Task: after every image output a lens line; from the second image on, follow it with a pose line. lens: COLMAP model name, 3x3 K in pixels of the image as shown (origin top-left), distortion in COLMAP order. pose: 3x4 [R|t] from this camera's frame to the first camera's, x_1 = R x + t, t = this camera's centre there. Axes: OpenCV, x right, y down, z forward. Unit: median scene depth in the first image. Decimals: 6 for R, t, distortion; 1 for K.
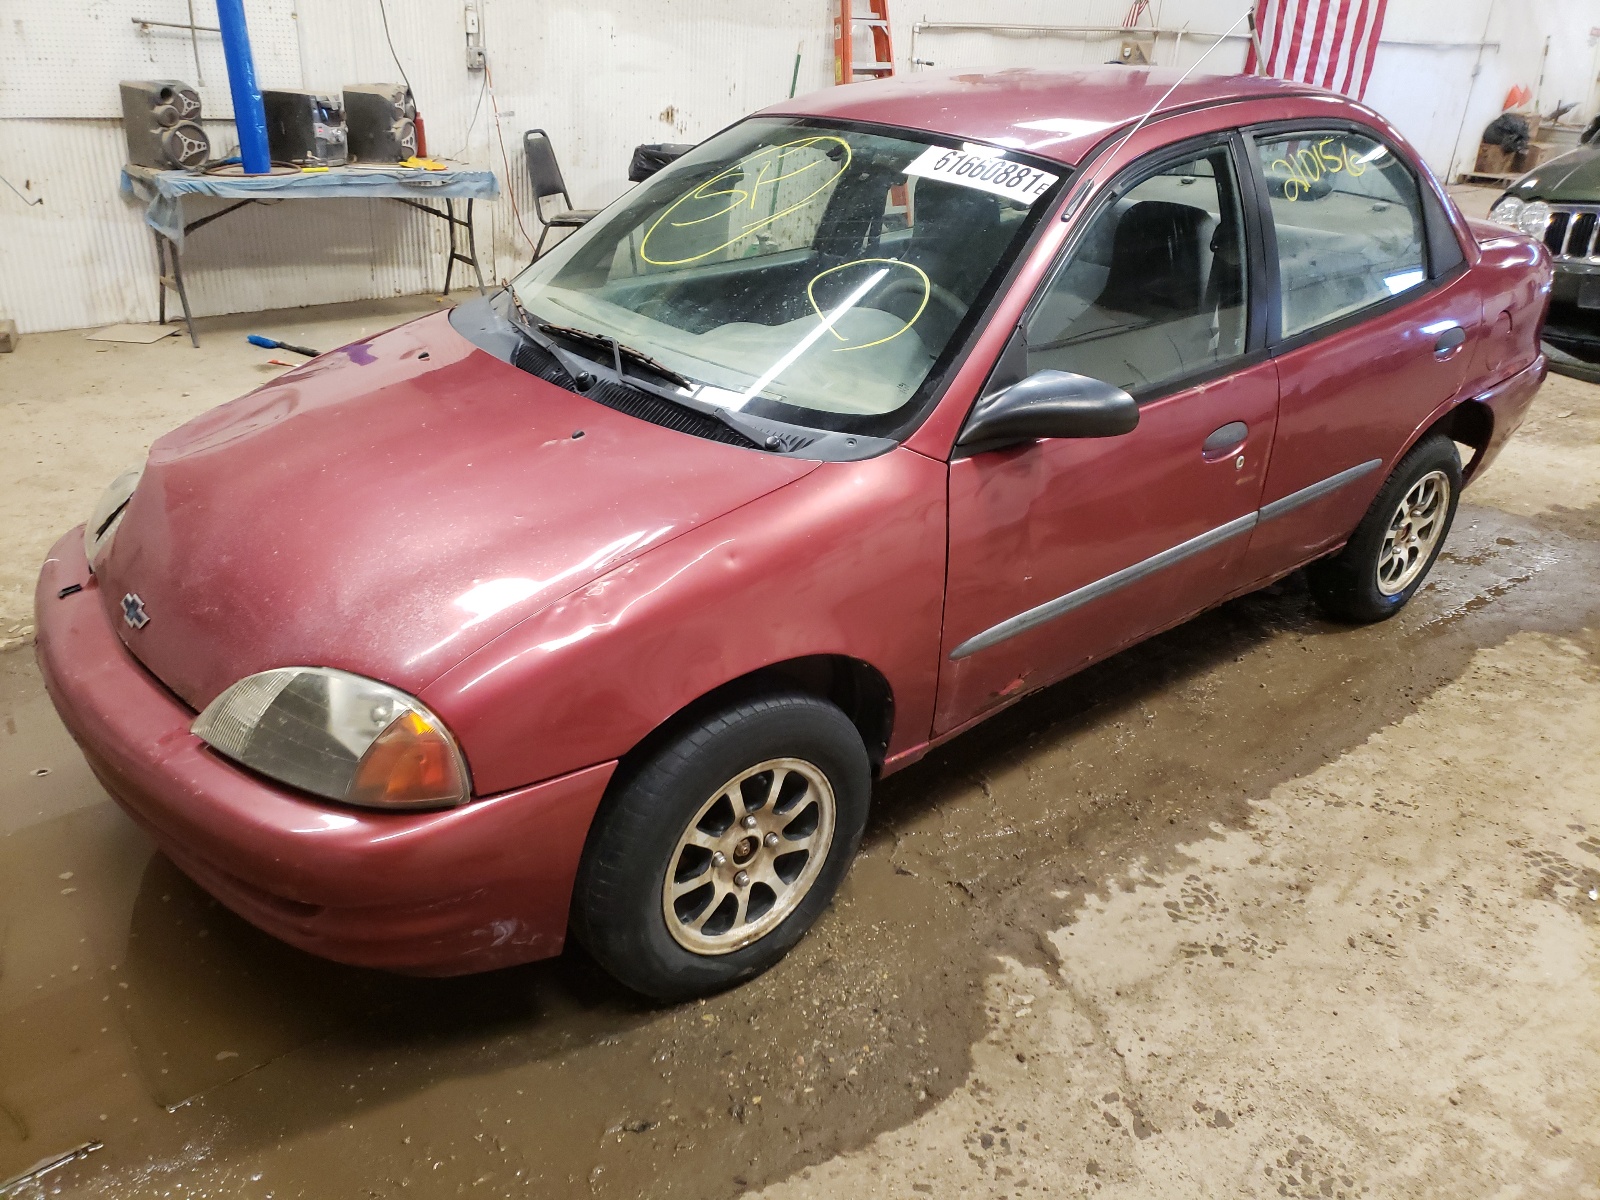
lens RADIAL K [[1227.4, 0, 799.2], [0, 1227.4, 604.1], [0, 0, 1]] dist [0.053782, -0.045322]
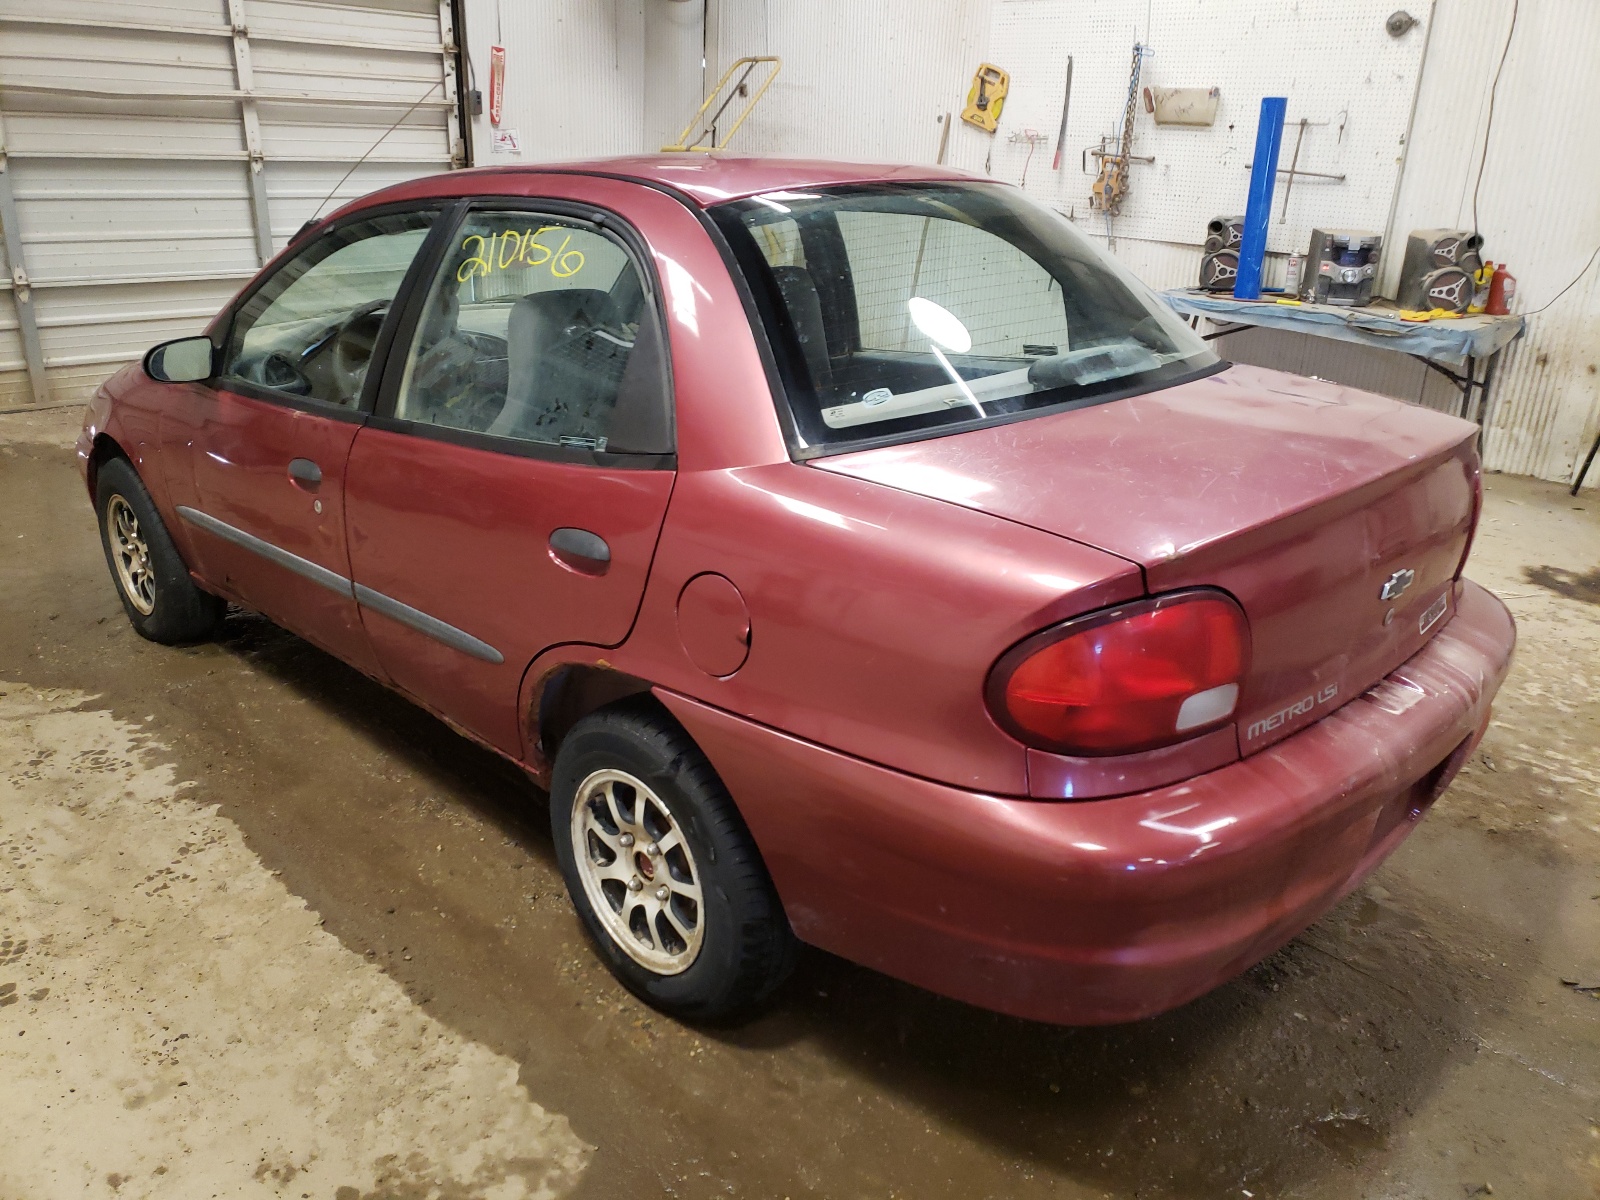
lens RADIAL K [[1227.4, 0, 797.6], [0, 1227.4, 592.8], [0, 0, 1]] dist [0.053782, -0.045322]
pose [[0.088376, 0.313363, -0.945512, 1.252547], [-0.449749, 0.859513, 0.242824, -0.434977], [0.888772, 0.403783, 0.216895, 1.067058]]
